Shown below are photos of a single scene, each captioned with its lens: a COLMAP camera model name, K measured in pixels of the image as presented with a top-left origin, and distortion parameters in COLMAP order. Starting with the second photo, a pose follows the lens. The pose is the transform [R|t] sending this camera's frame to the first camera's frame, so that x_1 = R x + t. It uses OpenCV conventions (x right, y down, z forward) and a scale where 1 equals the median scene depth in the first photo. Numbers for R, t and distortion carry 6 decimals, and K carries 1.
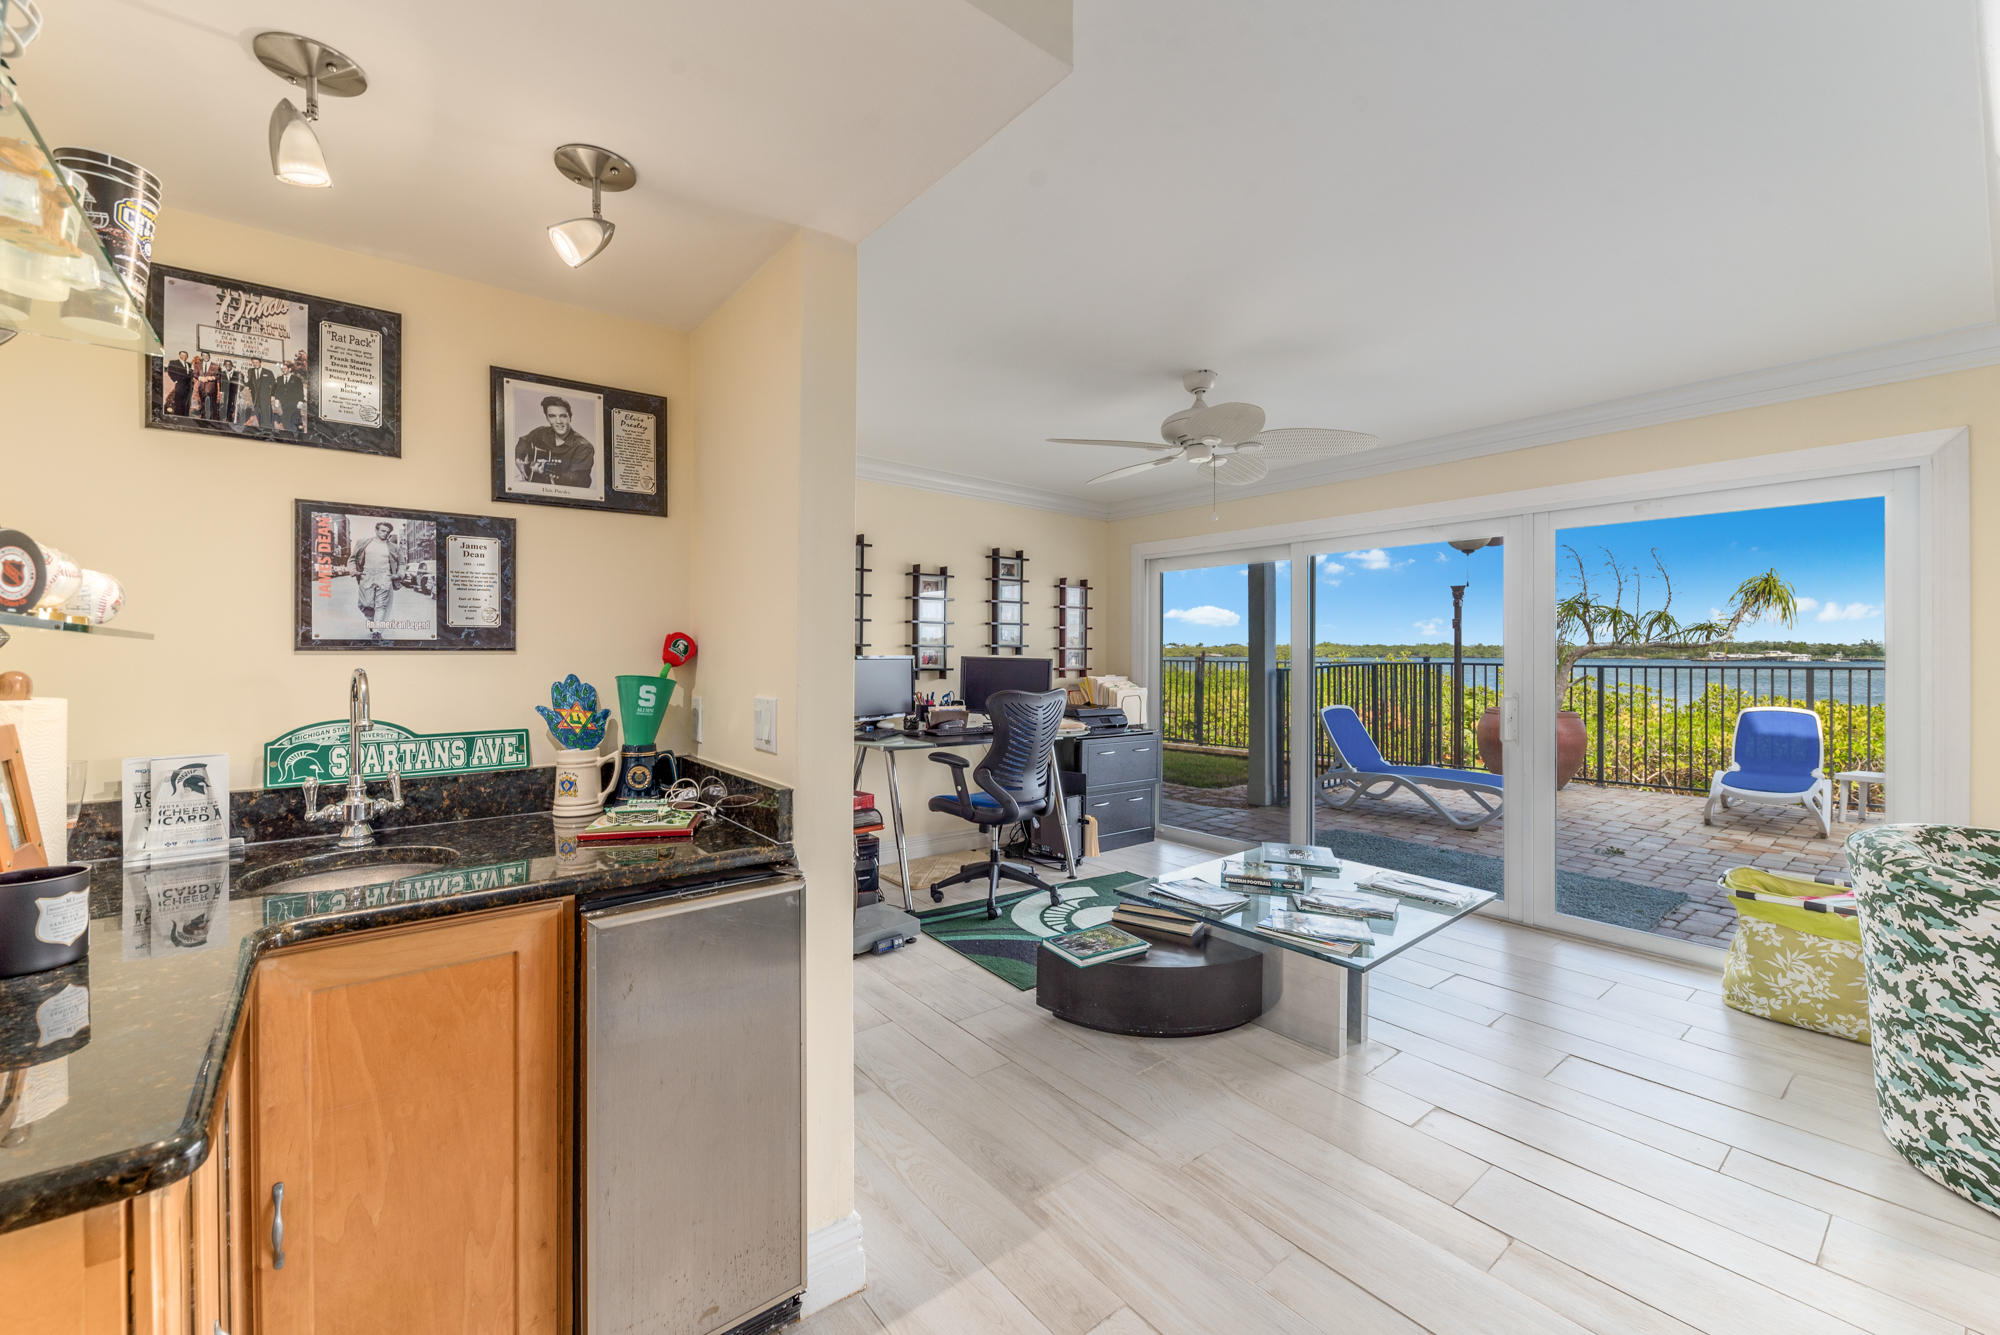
lens RADIAL K [[837.2, 0, 1001.3], [0, 837.2, 620.9], [0, 0, 1]] dist [-0.013865, -0.000433]
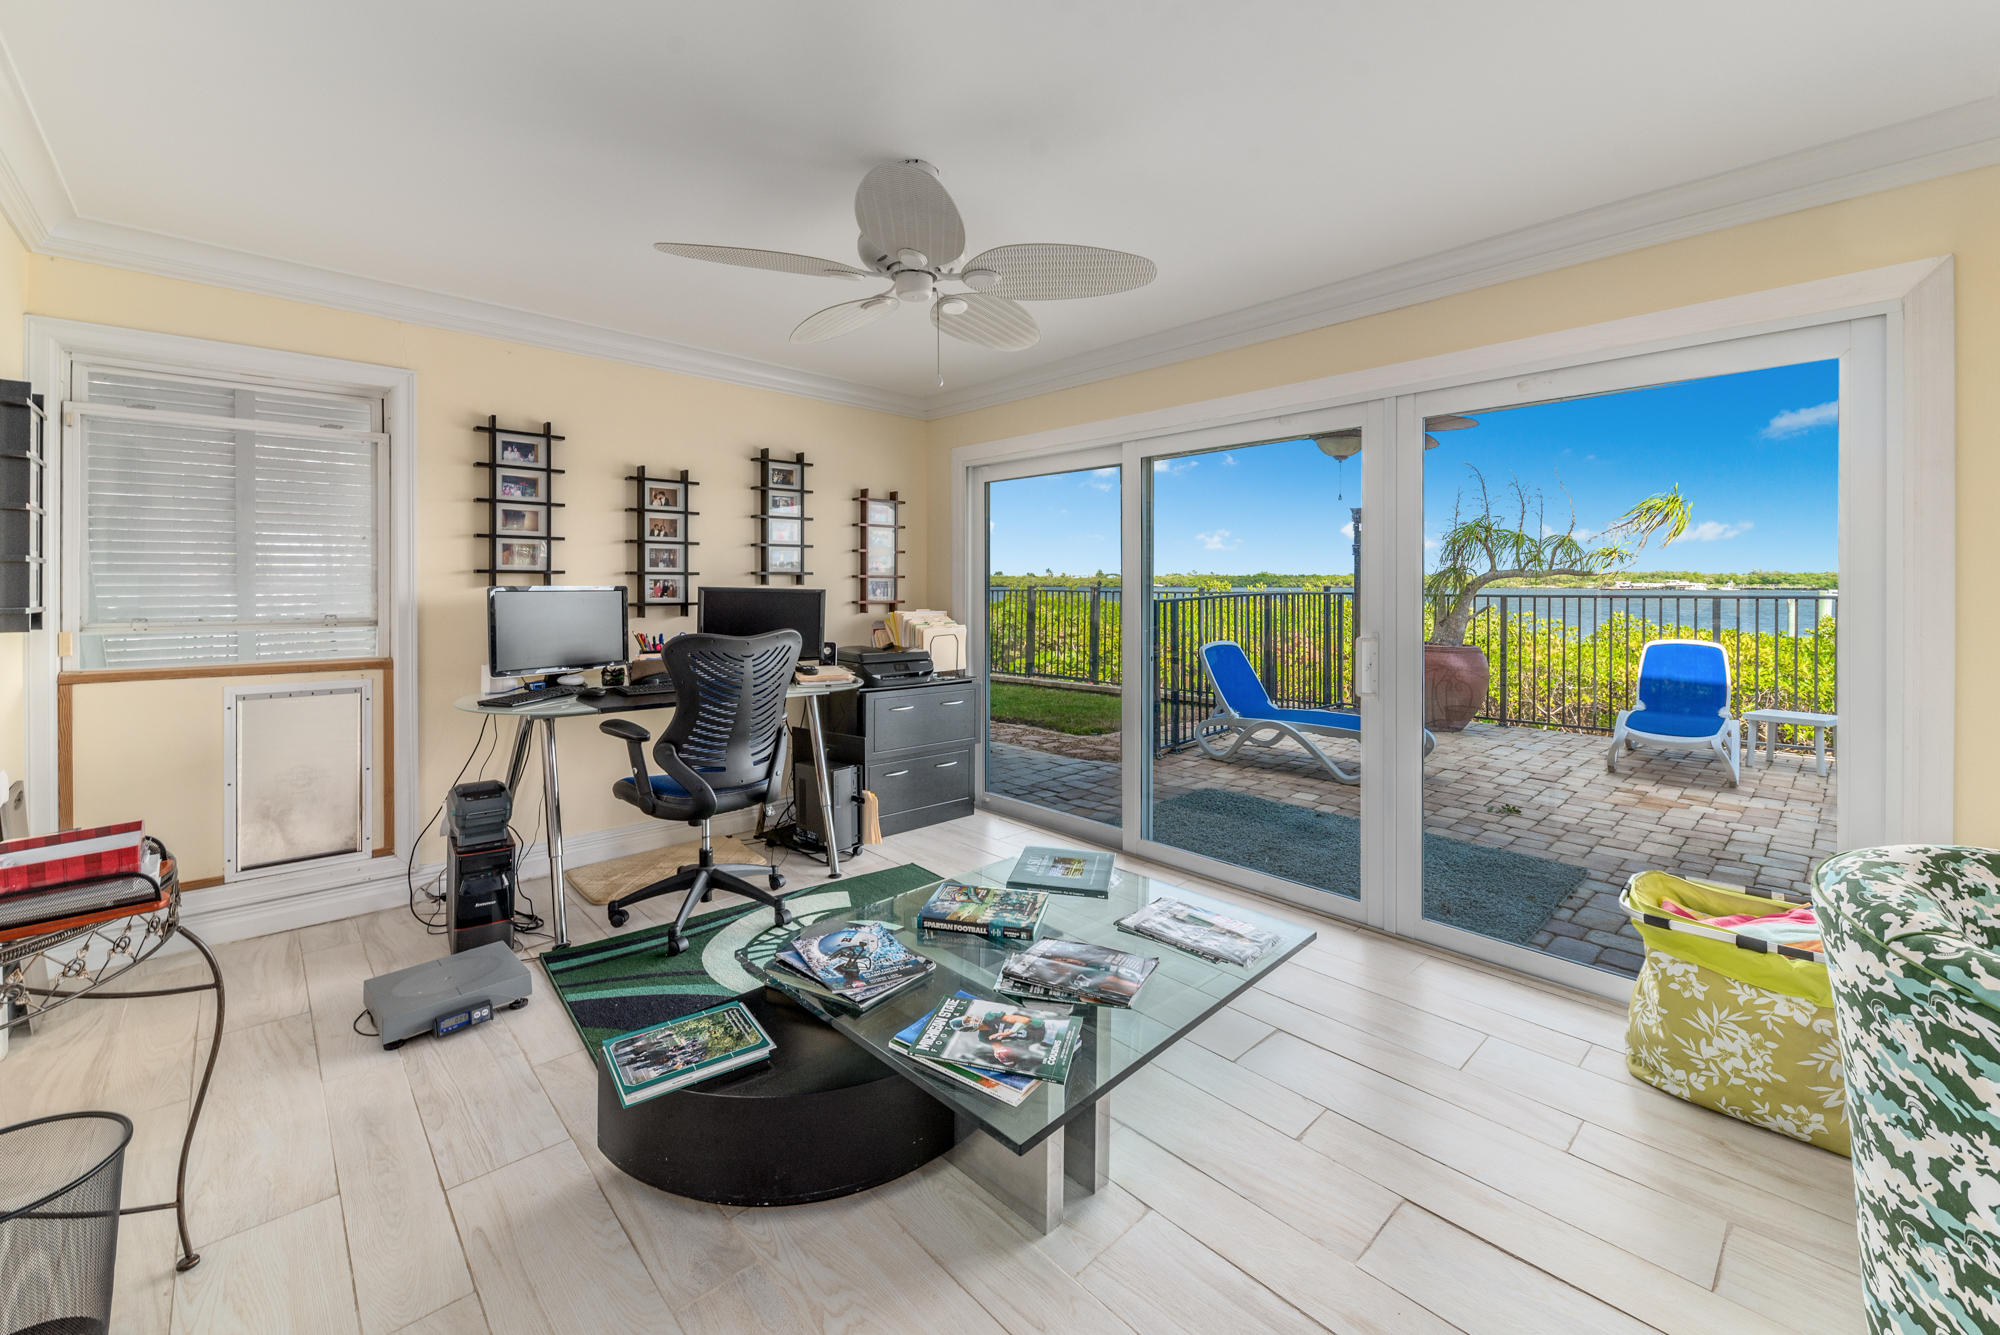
lens RADIAL K [[894.5, 0, 1001.7], [0, 894.5, 553.4], [0, 0, 1]] dist [-0.001210, -0.004158]
pose [[0.994452, -0.000061, 0.105187, 0.175063], [-0.000423, 0.999989, 0.004574, 0.010061], [-0.105186, -0.004593, 0.994442, 0.200362]]
